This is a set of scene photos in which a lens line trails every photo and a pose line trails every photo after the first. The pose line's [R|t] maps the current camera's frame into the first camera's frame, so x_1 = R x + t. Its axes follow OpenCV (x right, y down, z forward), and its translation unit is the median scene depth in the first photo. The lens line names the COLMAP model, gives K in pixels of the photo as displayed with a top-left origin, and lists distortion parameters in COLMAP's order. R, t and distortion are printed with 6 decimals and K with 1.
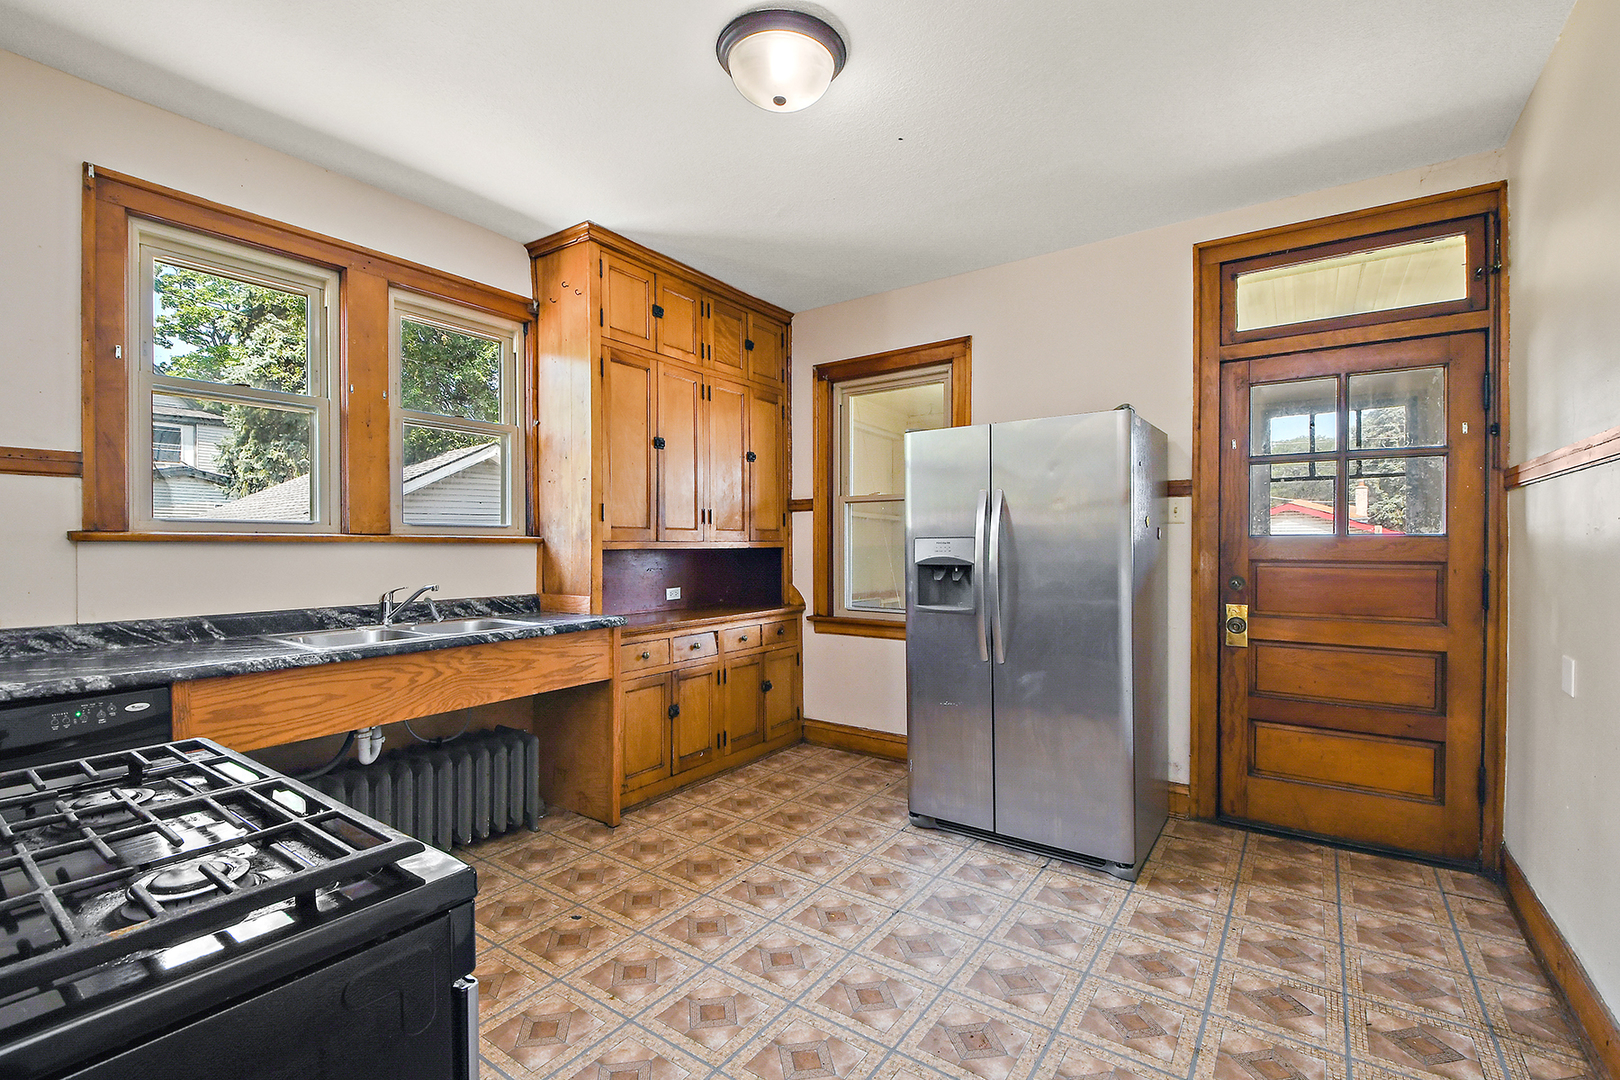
lens RADIAL K [[715.3, 0, 802.4], [0, 715.3, 545.4], [0, 0, 1]] dist [-0.014710, -0.001485]
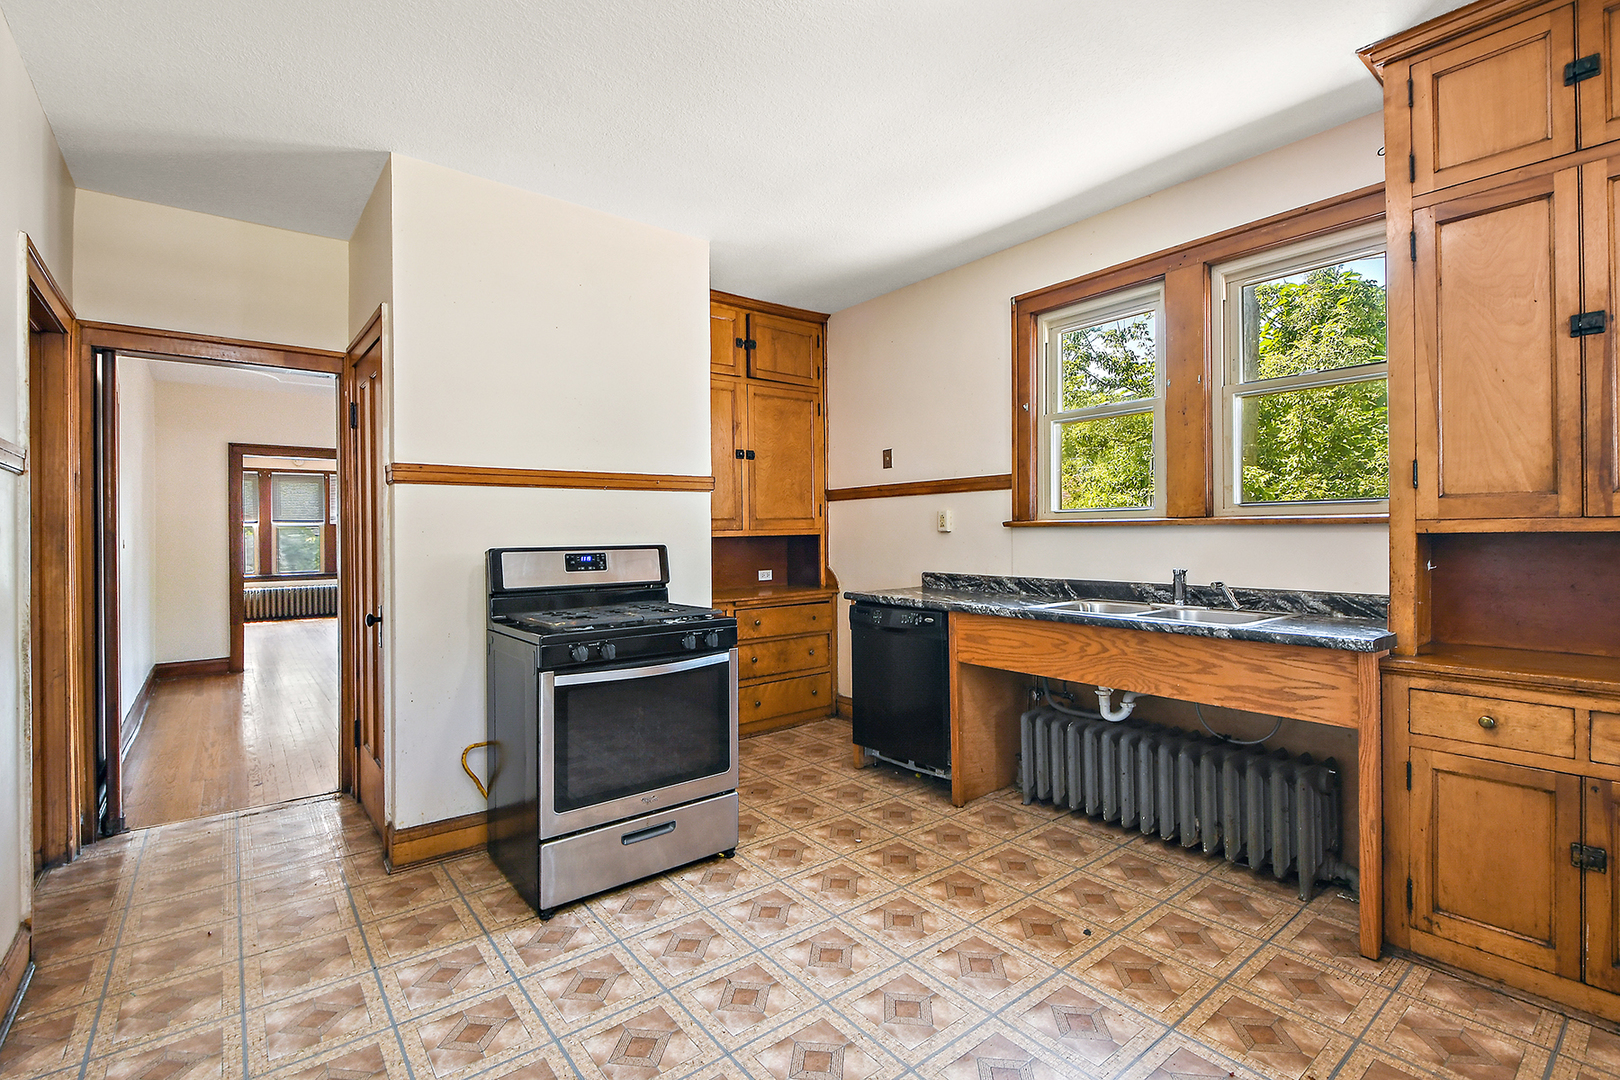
lens RADIAL K [[715.3, 0, 804.5], [0, 715.3, 534.7], [0, 0, 1]] dist [-0.014710, -0.001485]
pose [[-0.294335, 0.009596, -0.955654, 0.631687], [0.009301, 0.999931, 0.007176, -0.003477], [0.955657, -0.006776, -0.294404, 0.875615]]
